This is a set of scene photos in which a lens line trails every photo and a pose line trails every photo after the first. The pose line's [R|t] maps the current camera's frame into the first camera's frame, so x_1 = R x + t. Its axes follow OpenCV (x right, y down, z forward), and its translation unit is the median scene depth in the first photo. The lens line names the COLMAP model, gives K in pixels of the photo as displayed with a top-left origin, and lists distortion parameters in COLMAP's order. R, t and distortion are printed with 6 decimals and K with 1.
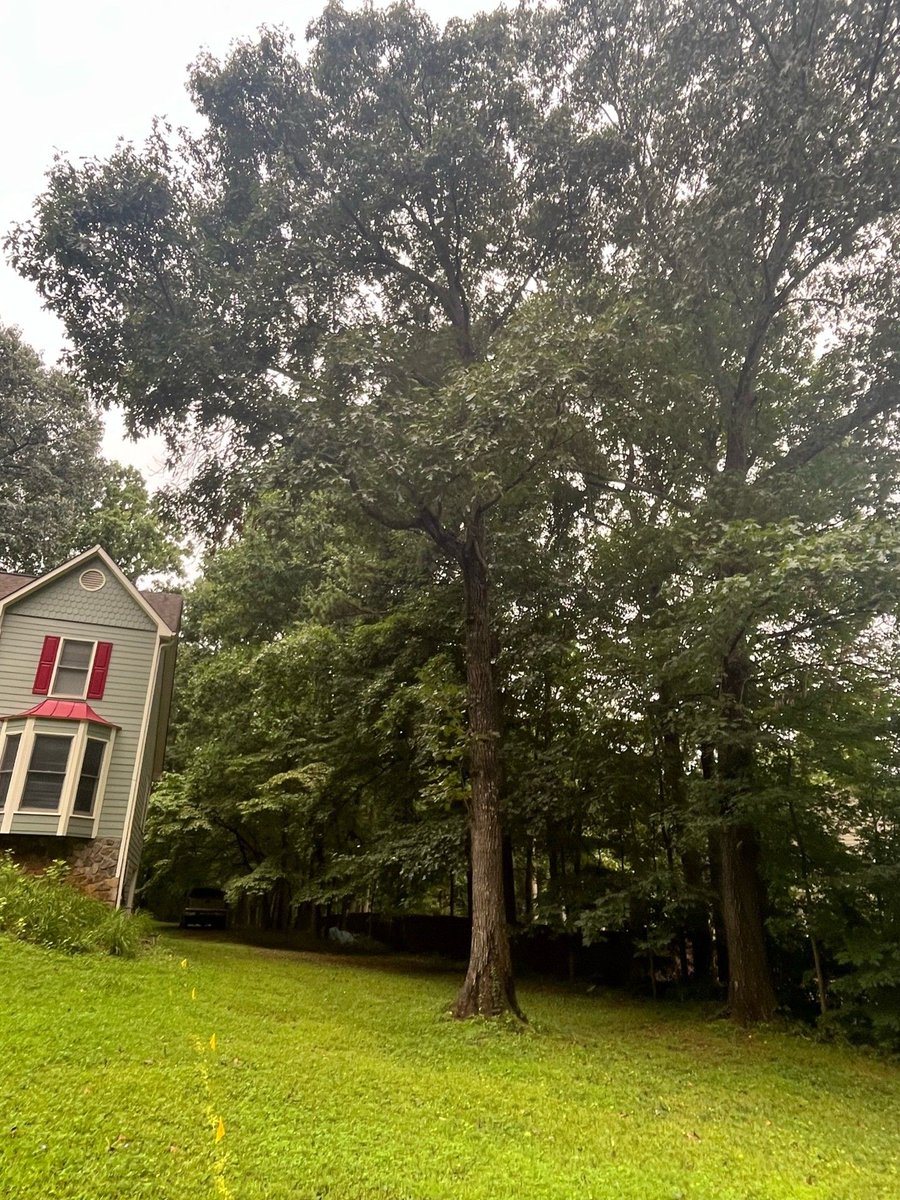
lens RADIAL K [[765.0, 0, 453.2], [0, 765.0, 599.7], [0, 0, 1]] dist [0.035054, 0.002389]
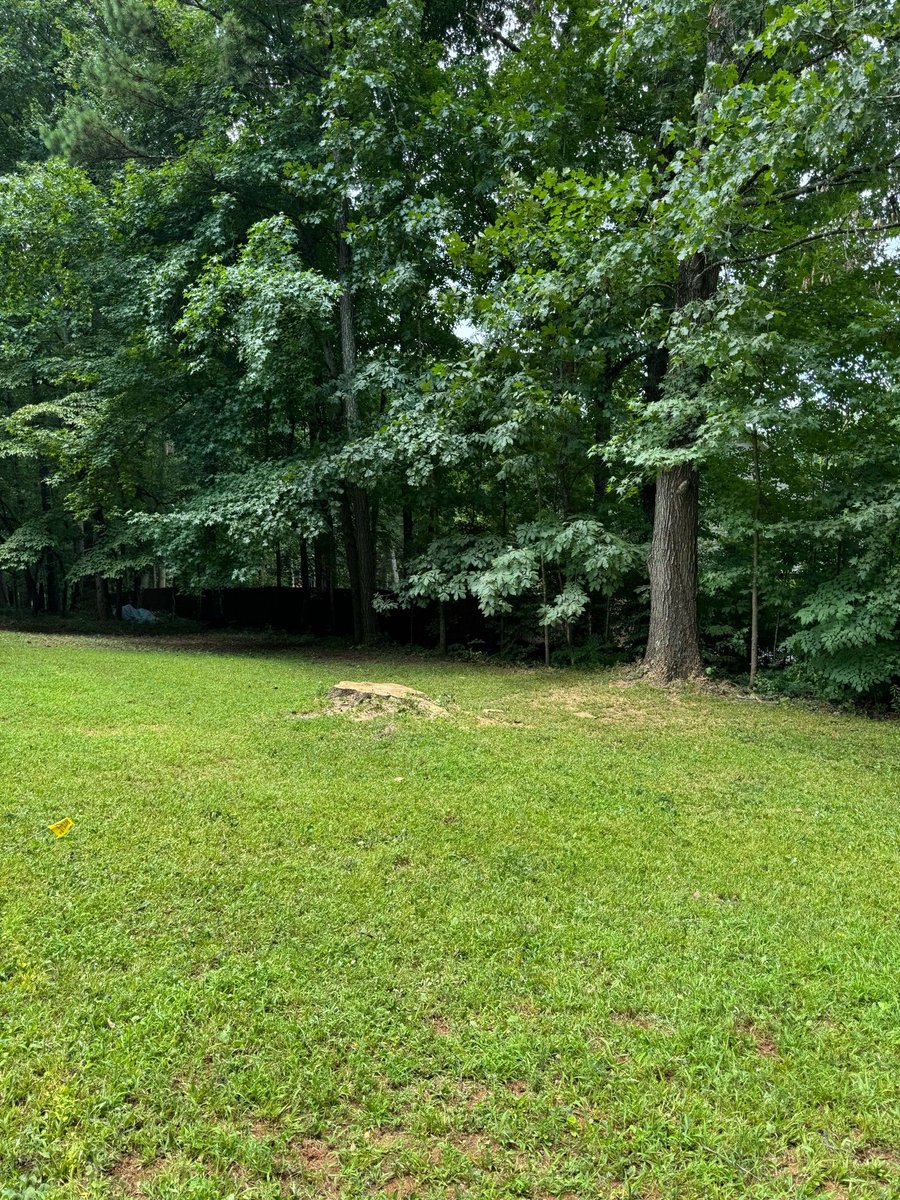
lens RADIAL K [[869.6, 0, 449.7], [0, 869.6, 602.7], [0, 0, 1]] dist [0.007651, -0.000468]
pose [[0.972321, -0.038144, 0.230516, -0.046010], [-0.057043, 0.917978, 0.392508, 0.062670], [-0.226581, -0.394793, 0.890393, 0.153399]]
